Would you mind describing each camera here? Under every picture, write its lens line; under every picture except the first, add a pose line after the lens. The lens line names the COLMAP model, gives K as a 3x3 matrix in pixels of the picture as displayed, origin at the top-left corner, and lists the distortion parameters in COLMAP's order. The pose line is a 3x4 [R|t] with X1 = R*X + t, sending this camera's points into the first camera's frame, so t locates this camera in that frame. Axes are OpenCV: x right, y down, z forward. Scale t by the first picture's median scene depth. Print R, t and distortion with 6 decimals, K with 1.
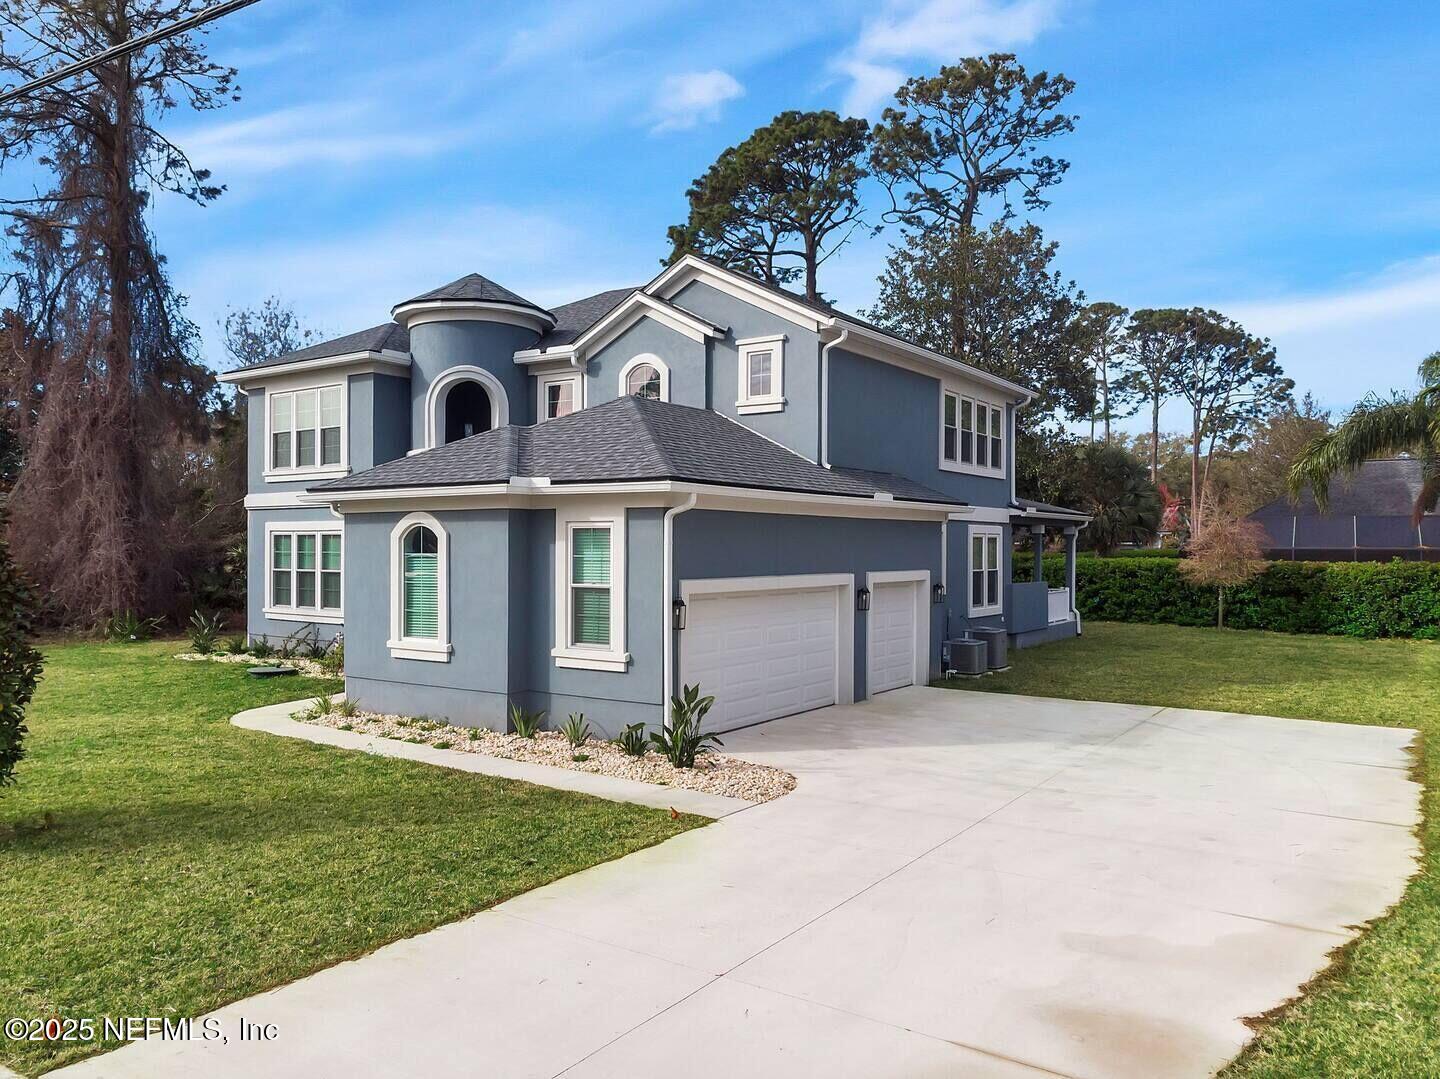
lens RADIAL K [[1014.4, 0, 821.8], [0, 1014.4, 540.6], [0, 0, 1]] dist [0.007119, 0.000889]
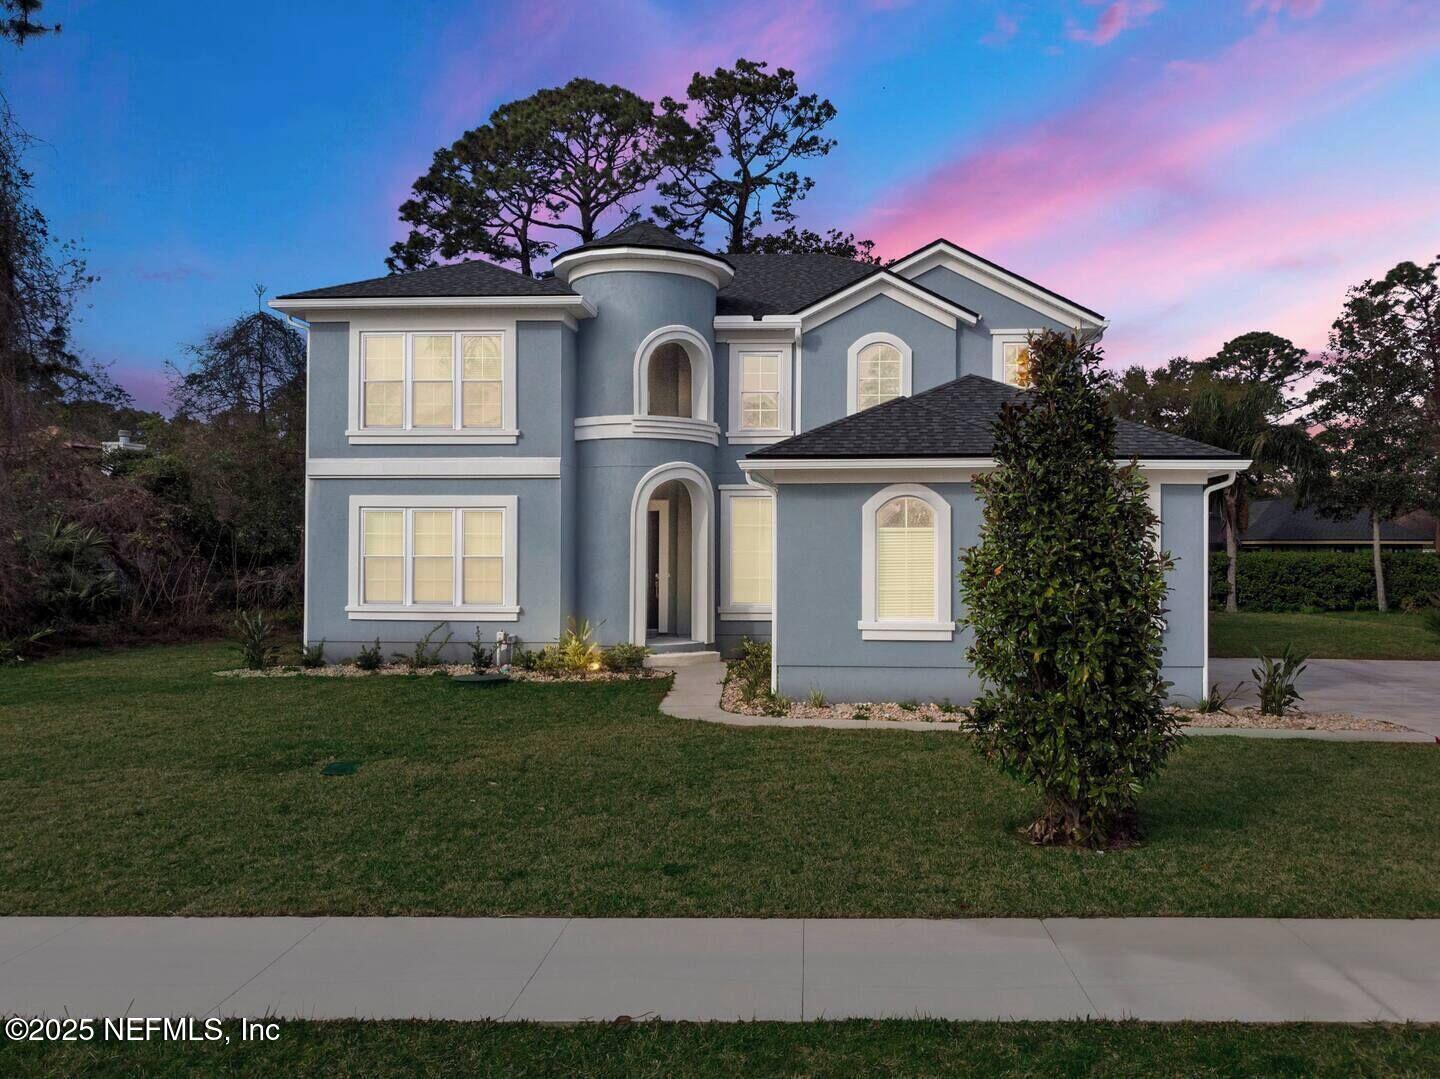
lens RADIAL K [[1014.4, 0, 821.8], [0, 1014.4, 540.6], [0, 0, 1]] dist [0.007119, 0.000889]
pose [[0.872386, 0.002641, 0.488810, -0.634239], [-0.001799, 0.999996, -0.002191, 0.017942], [-0.488814, 0.001032, 0.872387, 0.149231]]
